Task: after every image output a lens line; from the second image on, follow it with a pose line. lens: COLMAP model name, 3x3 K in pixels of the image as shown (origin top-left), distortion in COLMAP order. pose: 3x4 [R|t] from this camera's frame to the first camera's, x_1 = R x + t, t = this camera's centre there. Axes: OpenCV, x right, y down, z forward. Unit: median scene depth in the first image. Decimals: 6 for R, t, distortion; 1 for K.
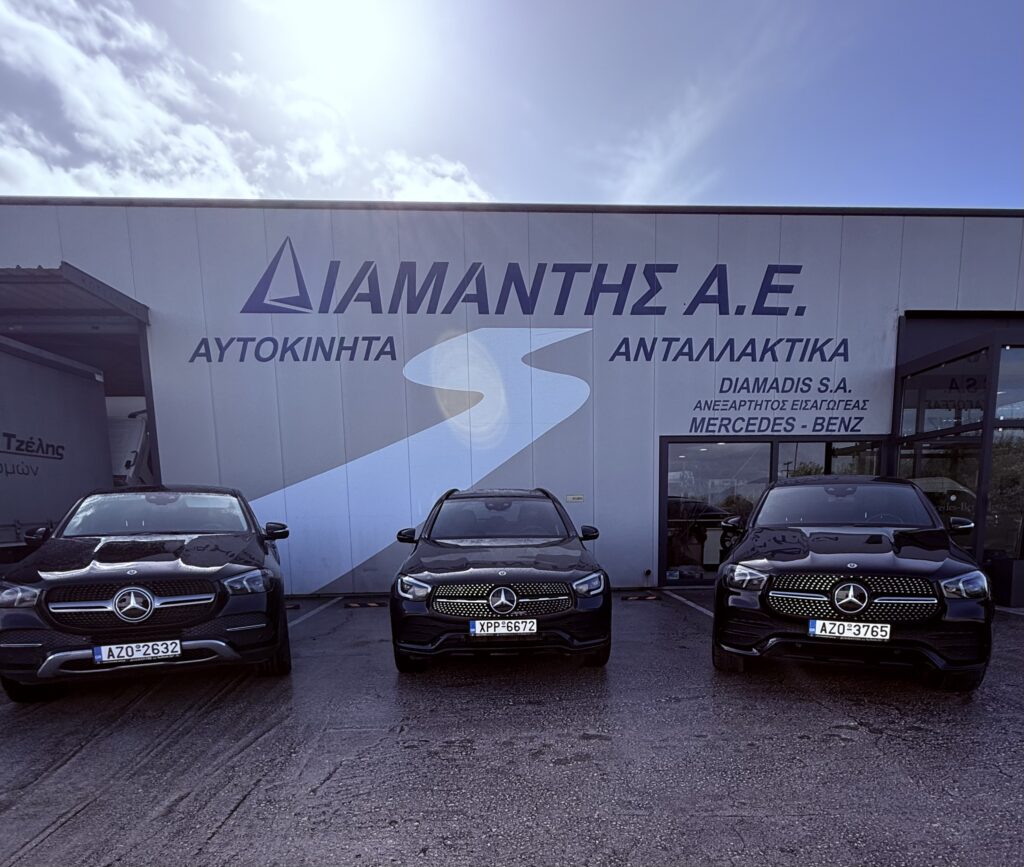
lens RADIAL K [[637.2, 0, 541.3], [0, 637.2, 612.4], [0, 0, 1]] dist [-0.008088, 0.006252]
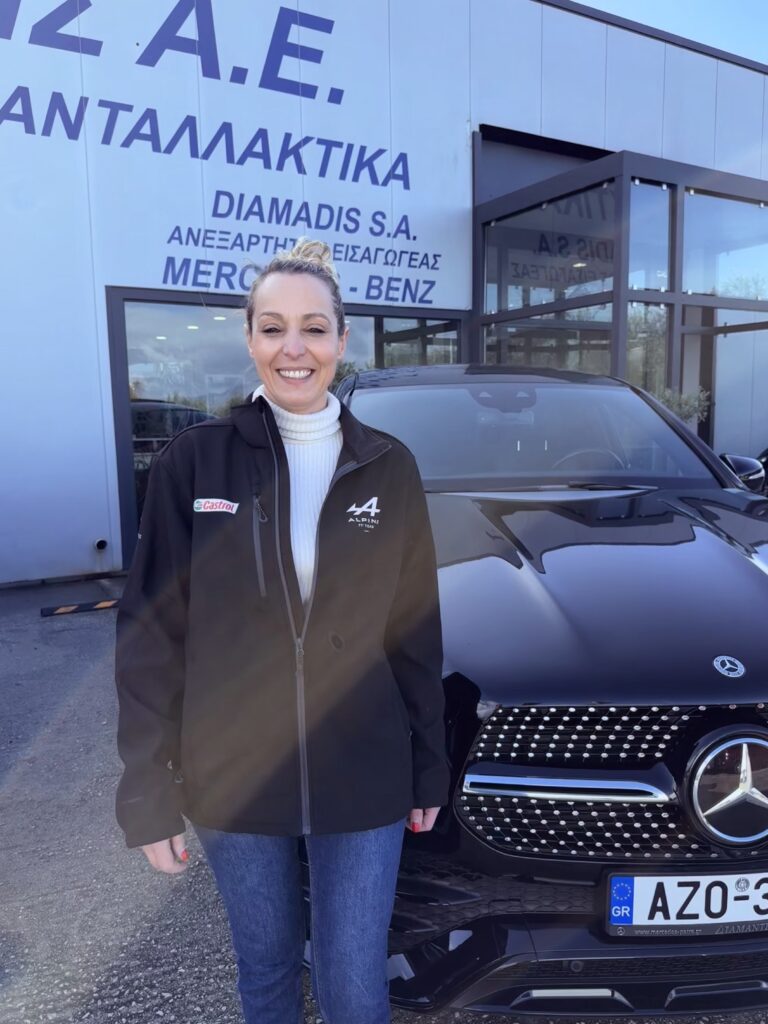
lens RADIAL K [[782.0, 0, 376.2], [0, 782.0, 521.9], [0, 0, 1]] dist [0.026613, -0.053456]
pose [[0.894204, -0.060722, 0.443523, 0.087308], [0.070368, 0.997507, -0.005303, -0.064214], [-0.442096, 0.035952, 0.896247, 0.331896]]
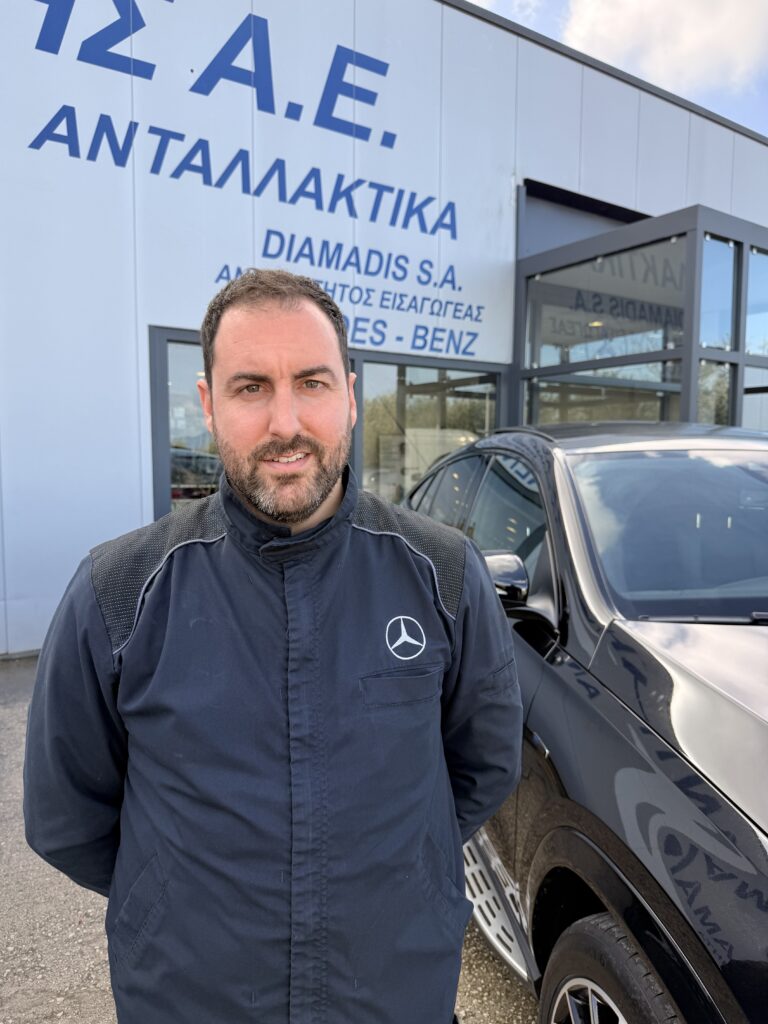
lens RADIAL K [[716.6, 0, 368.6], [0, 716.6, 521.6], [0, 0, 1]] dist [0.044924, -0.077954]
pose [[0.871256, -0.022676, 0.490305, 0.060124], [0.053536, 0.997363, -0.049005, -0.094326], [-0.487901, 0.068945, 0.870172, 0.461014]]
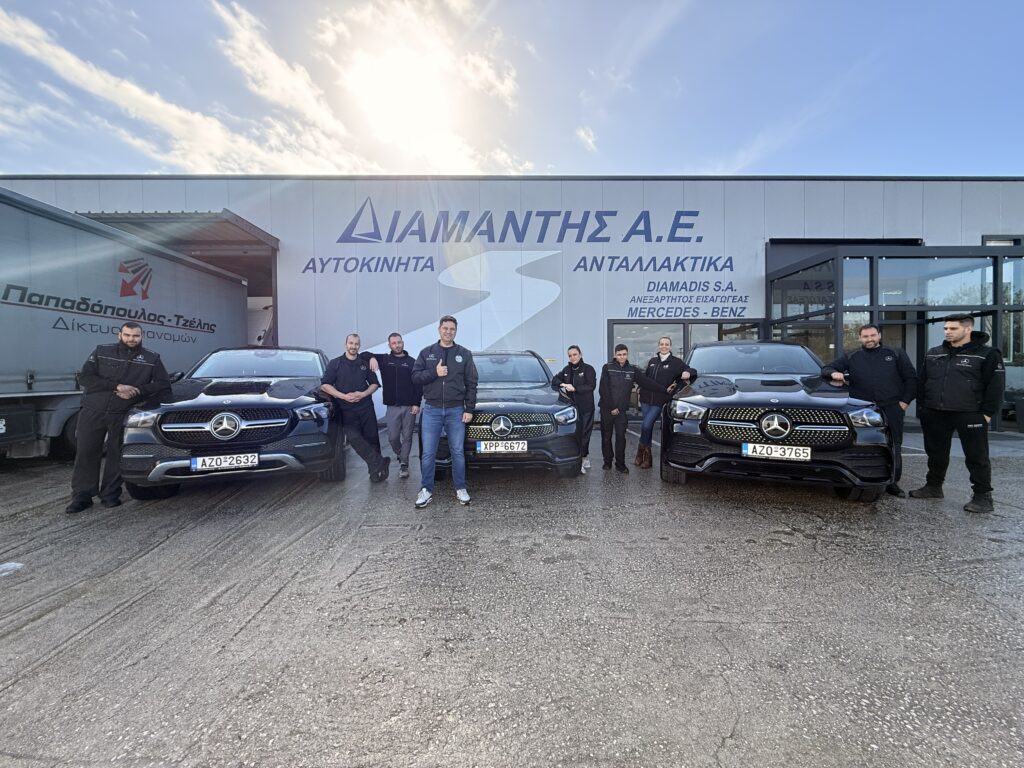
lens RADIAL K [[404.2, 0, 510.5], [0, 404.2, 385.5], [0, 0, 1]] dist [-0.004244, 0.000624]
pose [[0.999299, 0.005621, -0.037018, -0.005801], [-0.010449, 0.991256, -0.131535, 0.003719], [0.035955, 0.131830, 0.990620, 0.074956]]
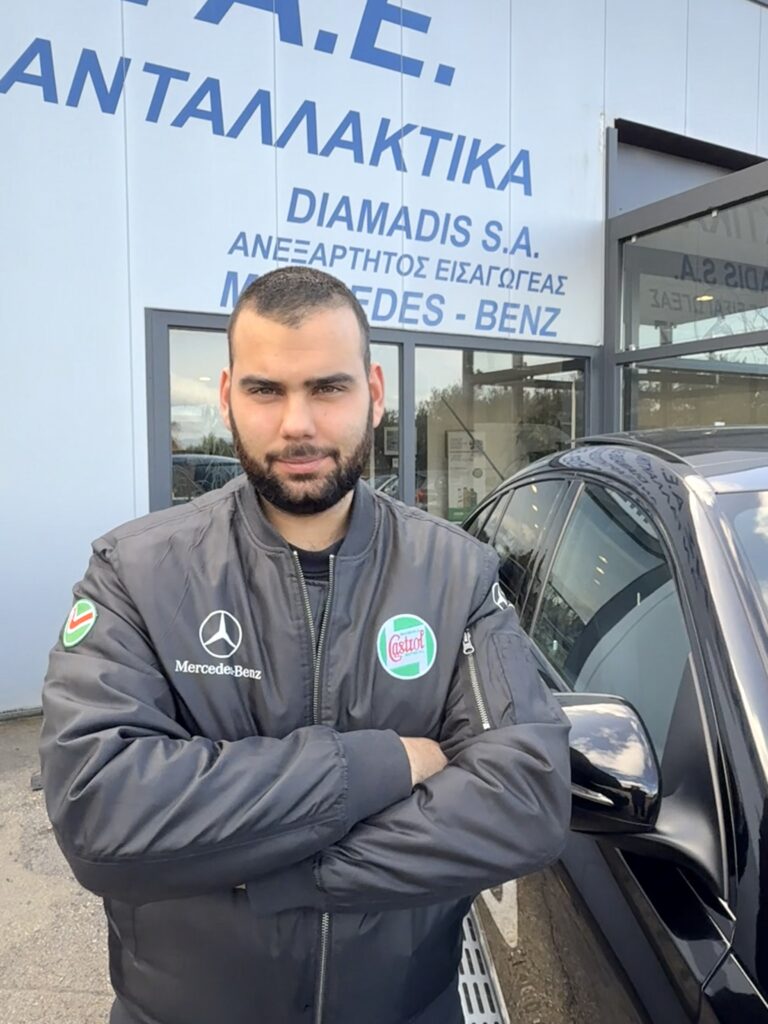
lens RADIAL K [[782.0, 0, 385.3], [0, 782.0, 503.9], [0, 0, 1]] dist [0.026613, -0.053456]
pose [[0.905397, -0.015955, 0.424267, 0.115053], [0.054277, 0.995444, -0.078394, -0.113623], [-0.421083, 0.094006, 0.902138, 0.524999]]
